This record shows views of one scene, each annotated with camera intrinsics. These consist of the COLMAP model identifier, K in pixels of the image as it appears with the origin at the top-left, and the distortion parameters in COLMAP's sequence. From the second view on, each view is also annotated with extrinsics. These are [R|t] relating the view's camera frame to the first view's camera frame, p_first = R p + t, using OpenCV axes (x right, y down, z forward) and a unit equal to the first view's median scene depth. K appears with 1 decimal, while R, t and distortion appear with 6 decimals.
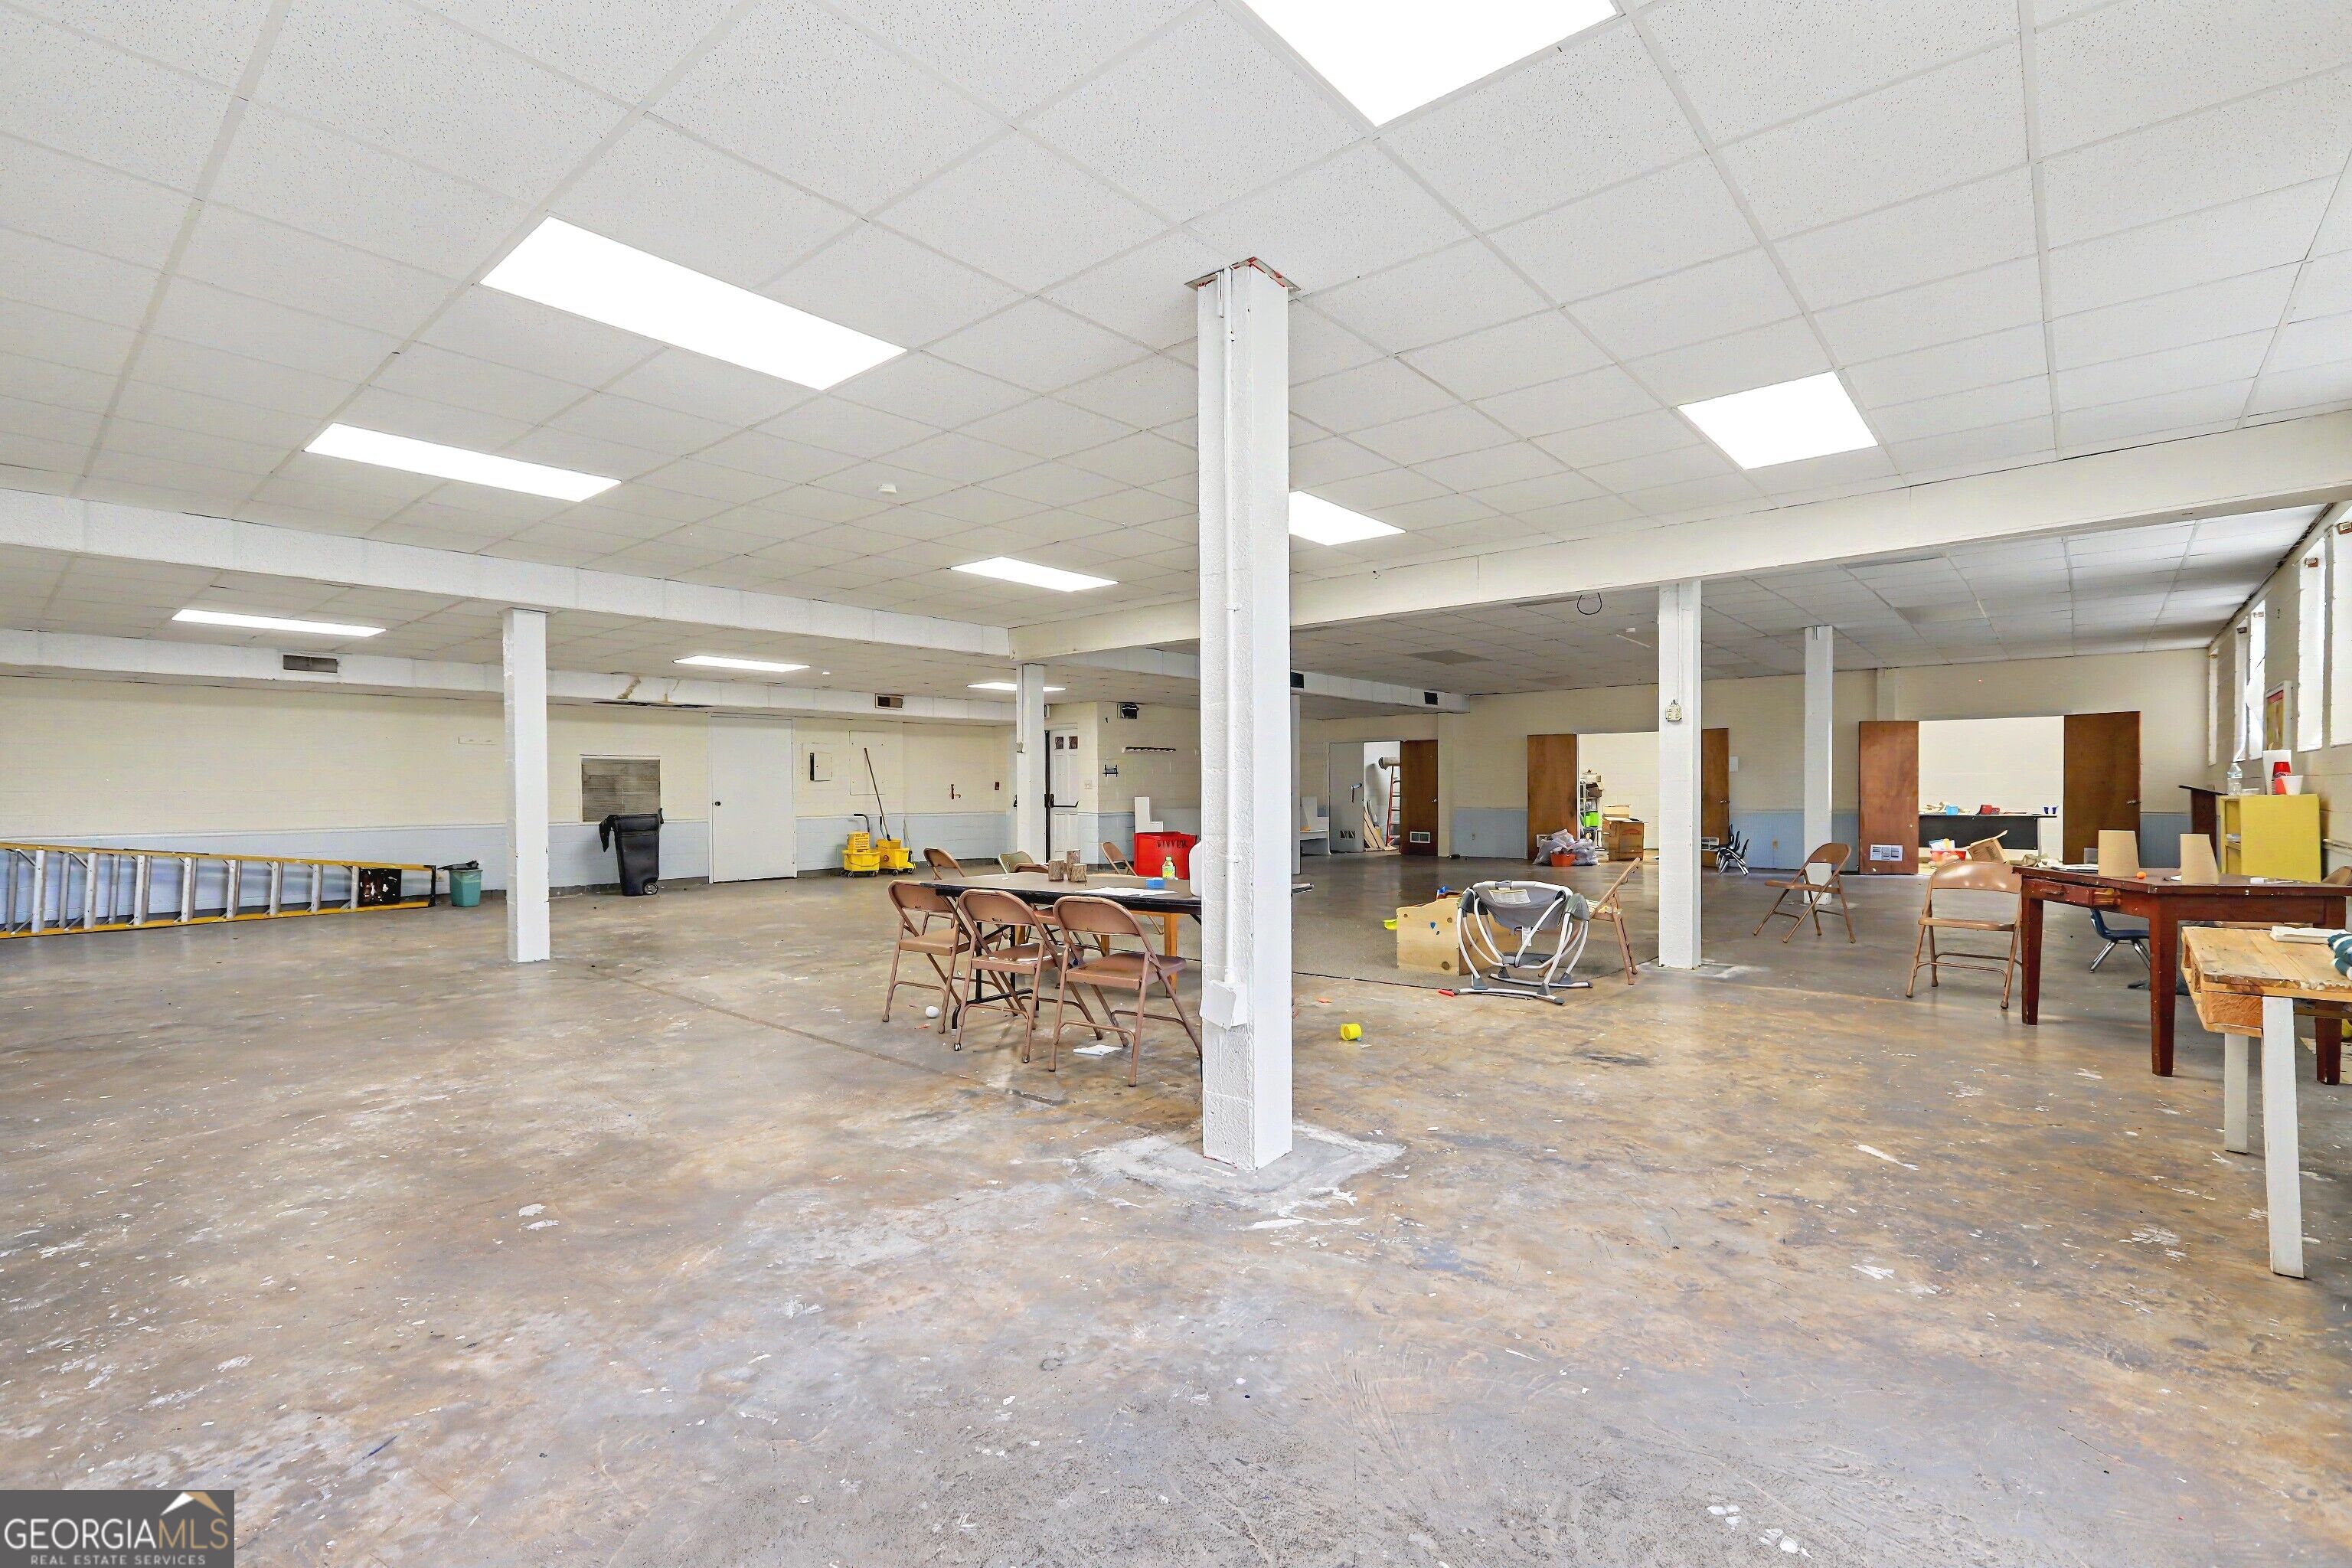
lens RADIAL K [[1055.0, 0, 1221.9], [0, 1055.0, 798.3], [0, 0, 1]] dist [0.002433, 0.000101]
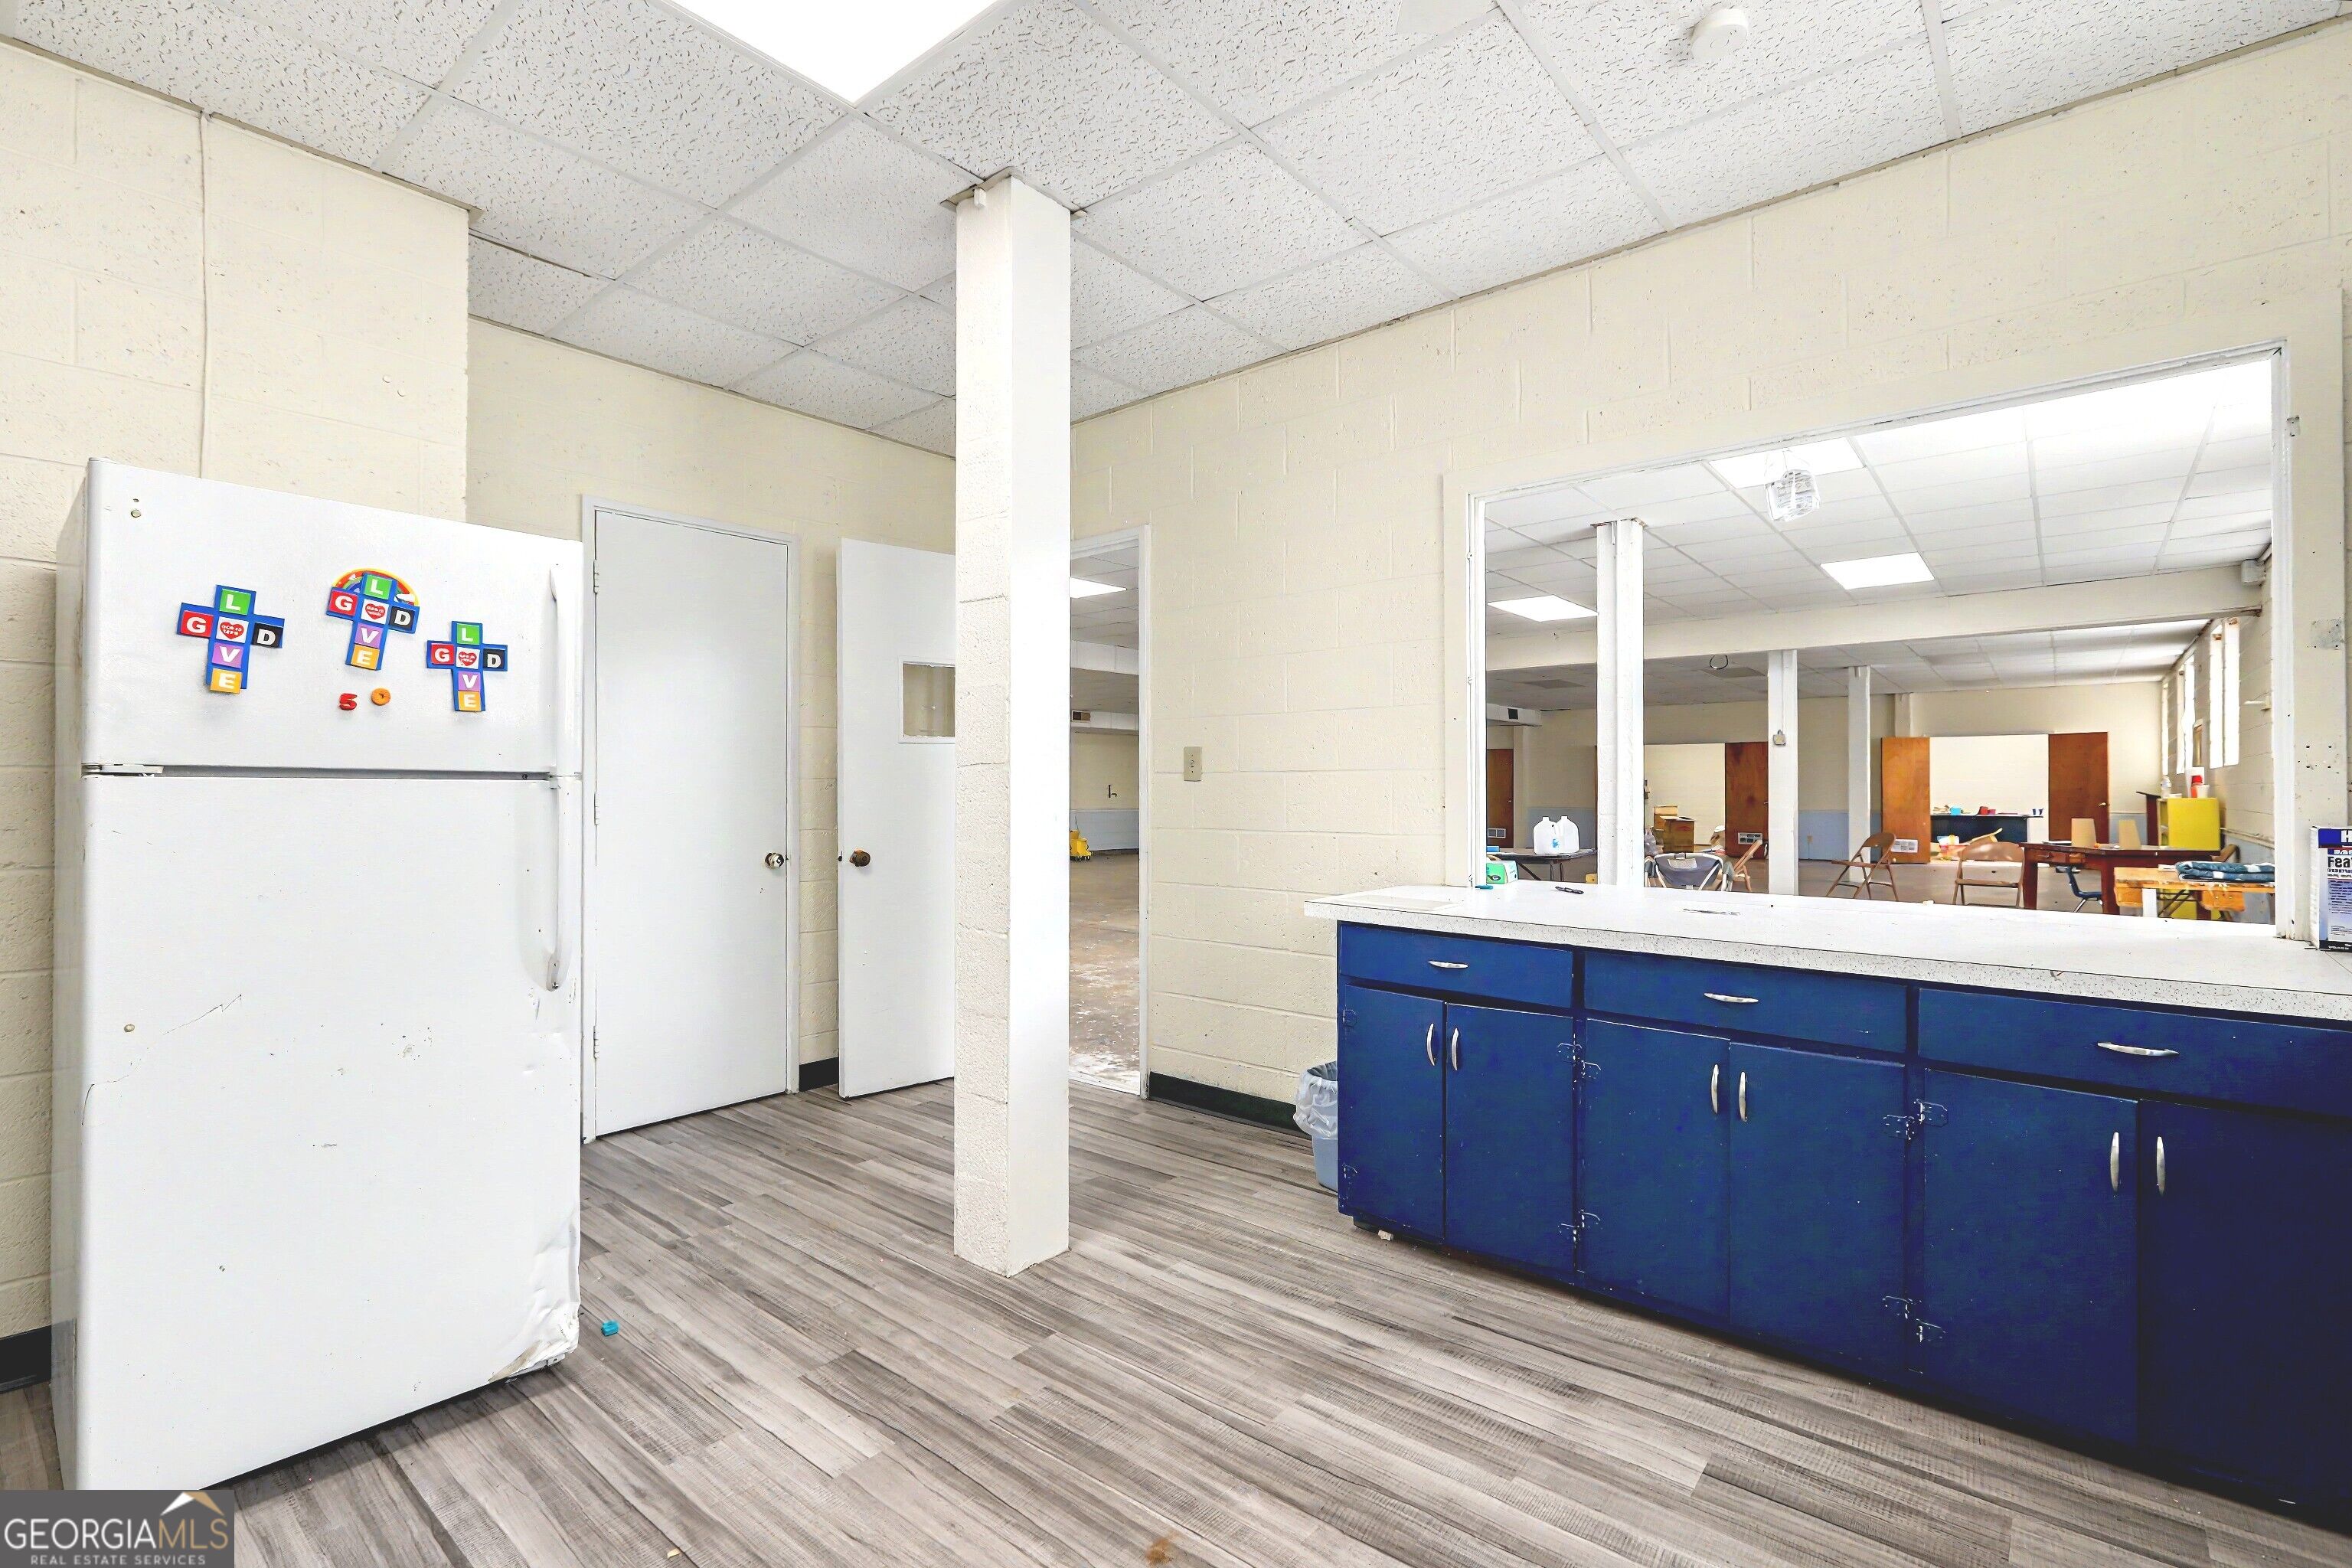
lens RADIAL K [[1063.7, 0, 1218.7], [0, 1063.7, 775.2], [0, 0, 1]] dist [0.000986, 0.000160]
pose [[0.999917, 0.005913, 0.011481, -0.212269], [-0.005644, 0.999712, -0.023341, 0.004106], [-0.011616, 0.023274, 0.999662, -0.264499]]
